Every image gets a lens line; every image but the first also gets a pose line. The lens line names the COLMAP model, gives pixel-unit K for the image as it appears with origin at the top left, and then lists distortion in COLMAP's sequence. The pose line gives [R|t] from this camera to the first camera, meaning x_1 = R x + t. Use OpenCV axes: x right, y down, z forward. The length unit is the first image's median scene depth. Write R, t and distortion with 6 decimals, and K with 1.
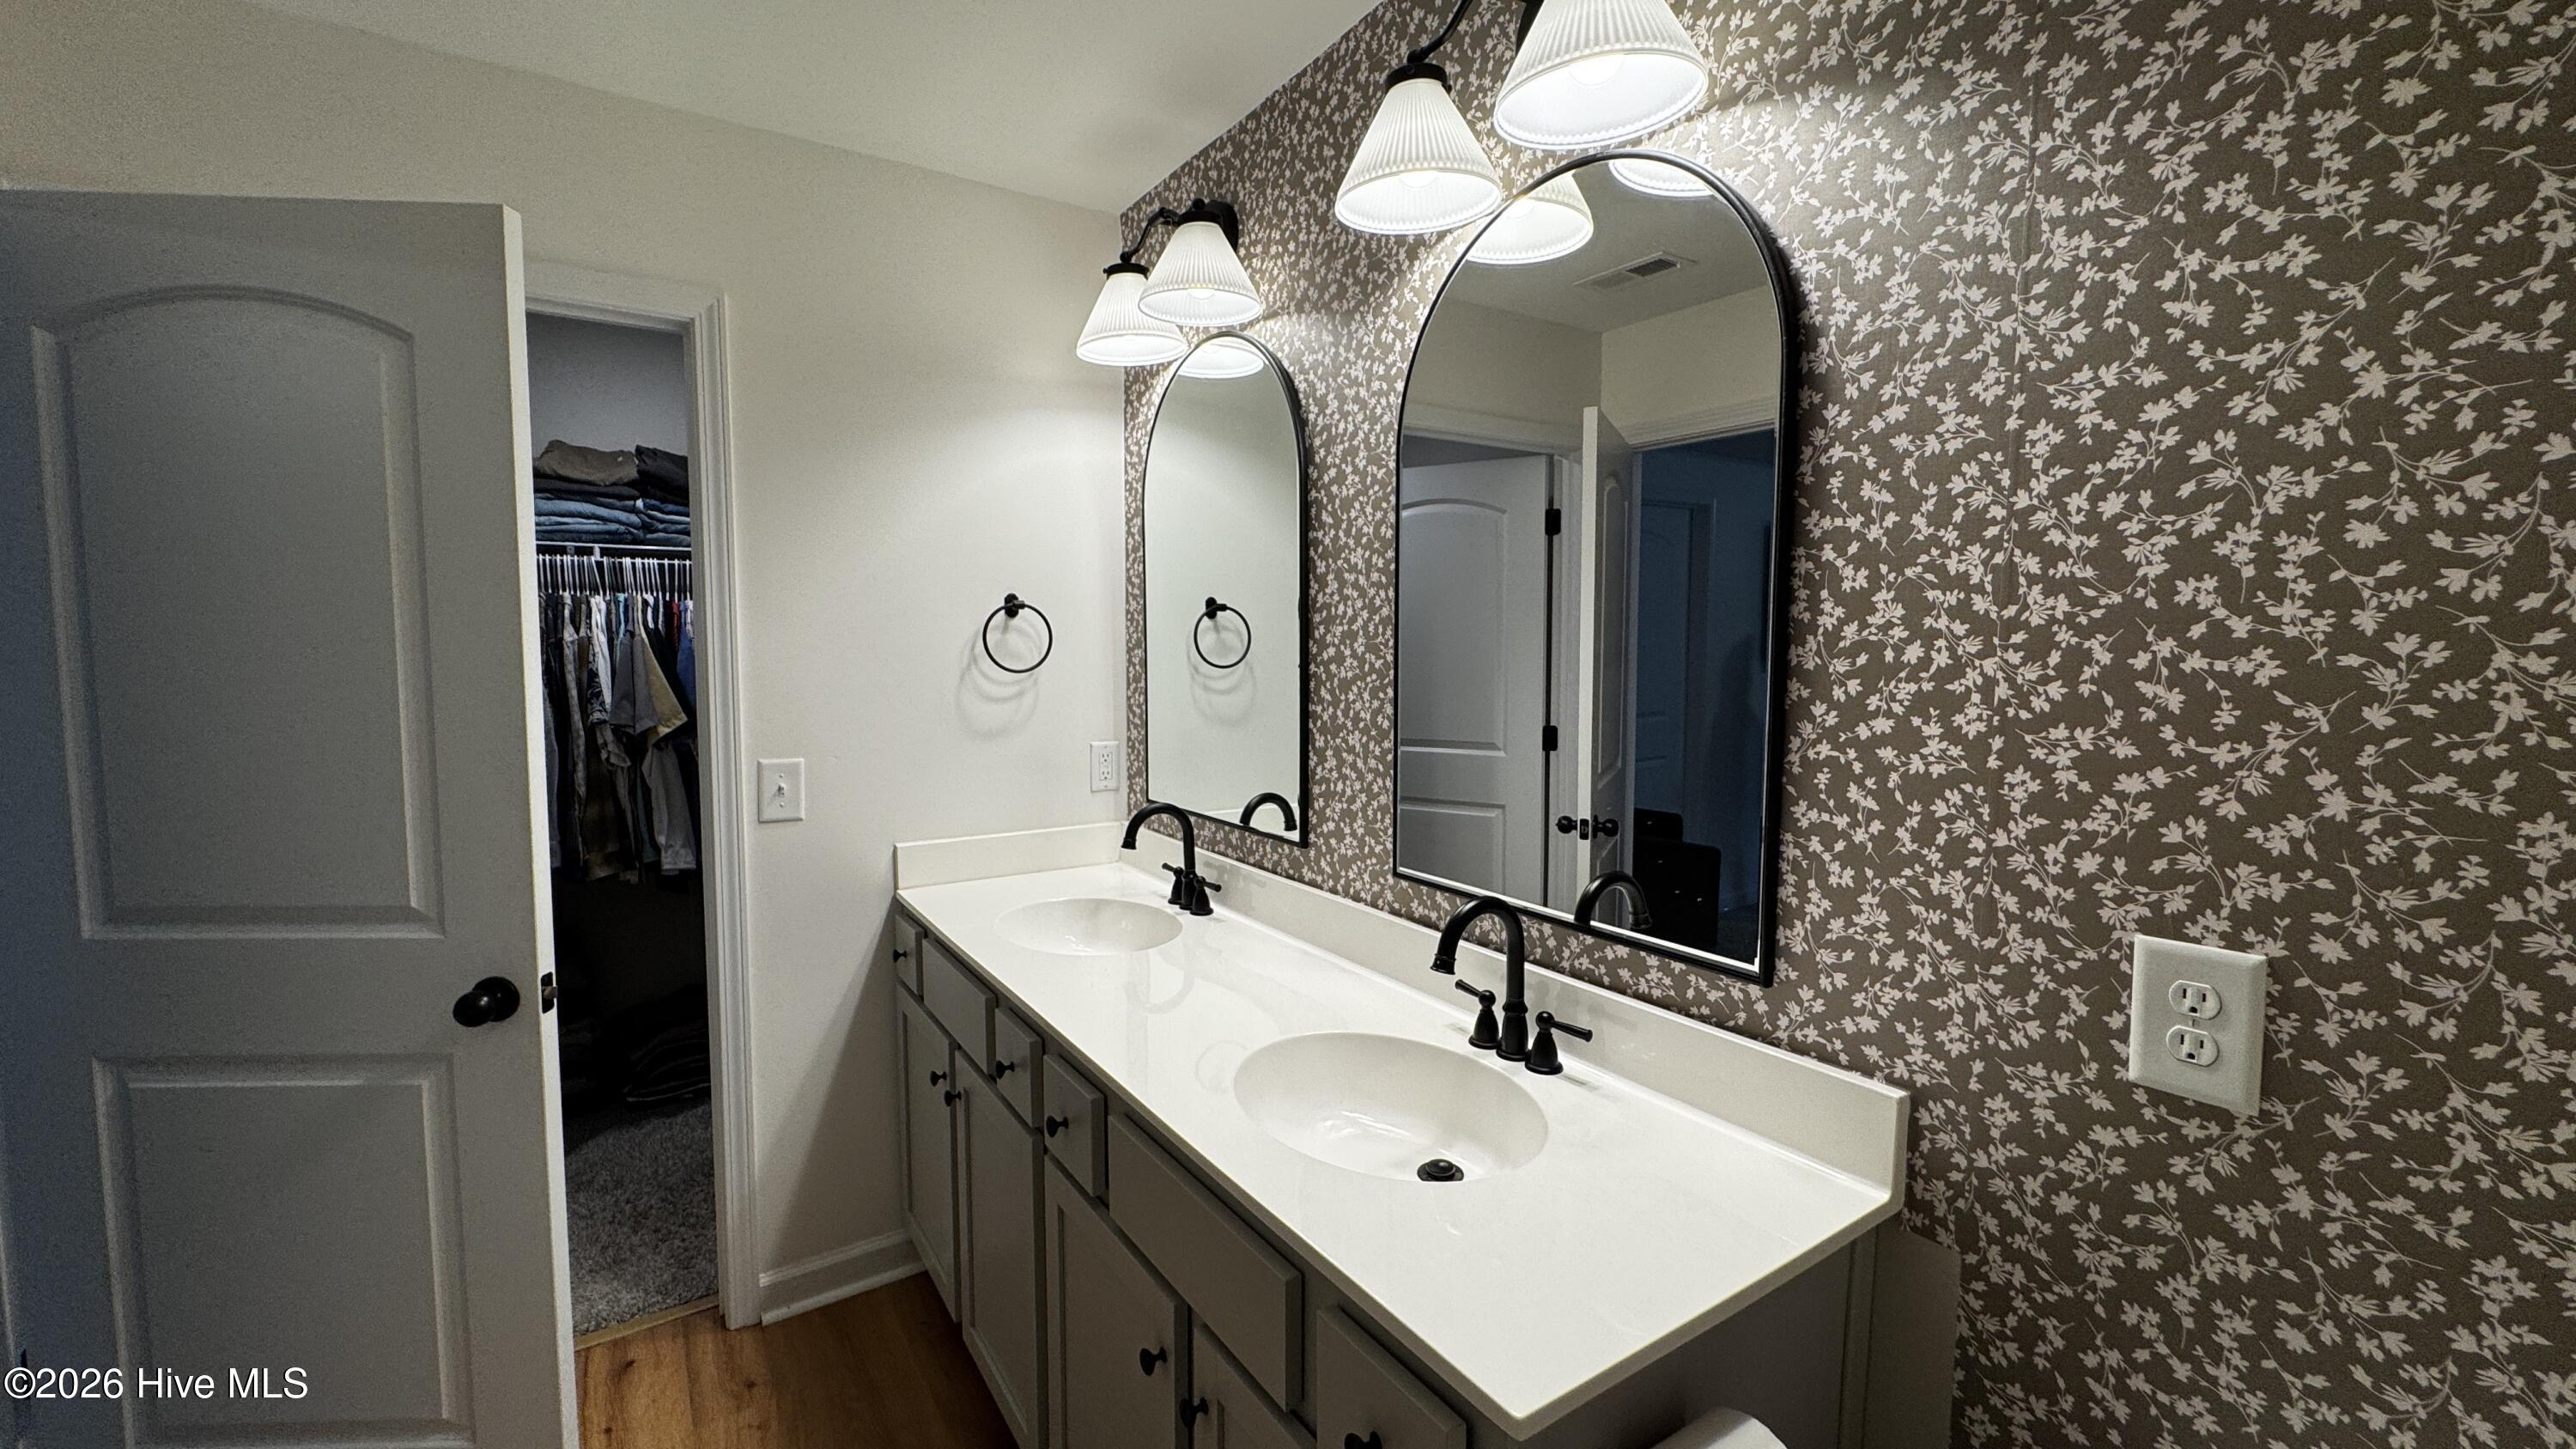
lens RADIAL K [[1026.7, 0, 1294.9], [0, 1026.7, 723.9], [0, 0, 1]] dist [-0.005984, 0.000418]
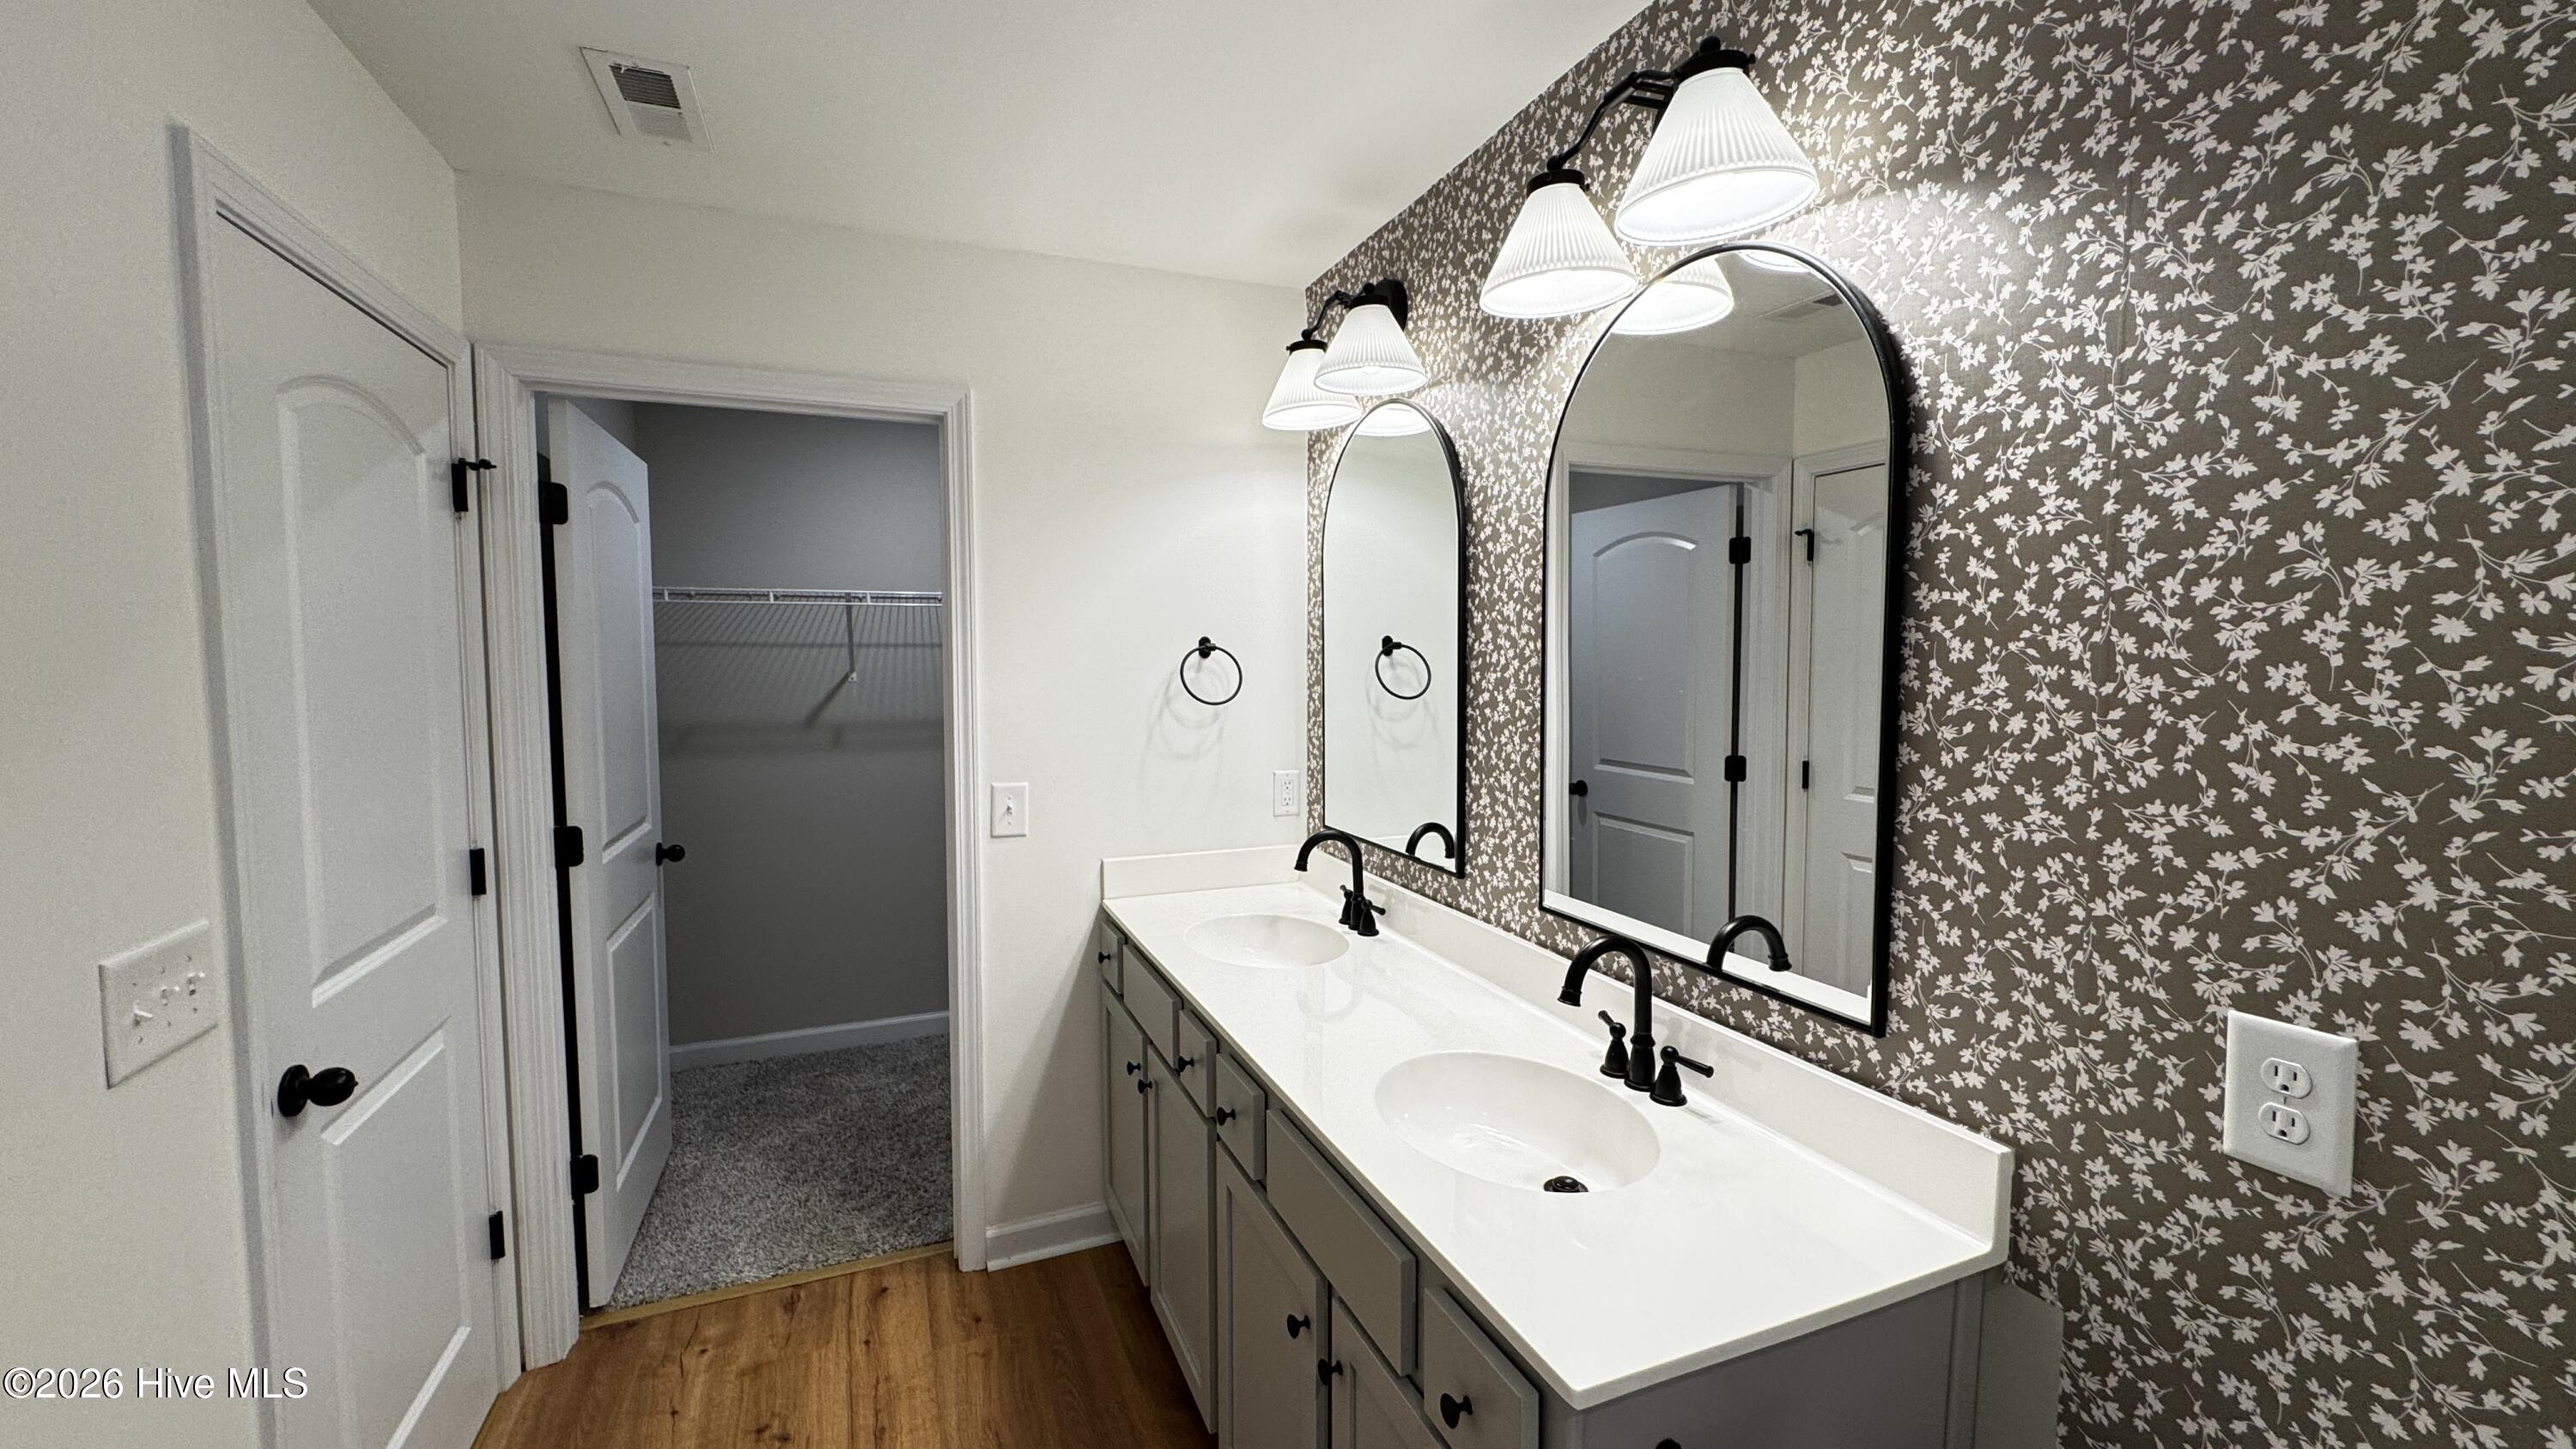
lens RADIAL K [[1029.1, 0, 1290.9], [0, 1029.1, 717.7], [0, 0, 1]] dist [-0.003423, -0.000535]
pose [[0.979614, 0.007341, -0.200755, 0.096476], [-0.010726, 0.999818, -0.015777, -0.054422], [0.200603, 0.017608, 0.979514, -0.179760]]
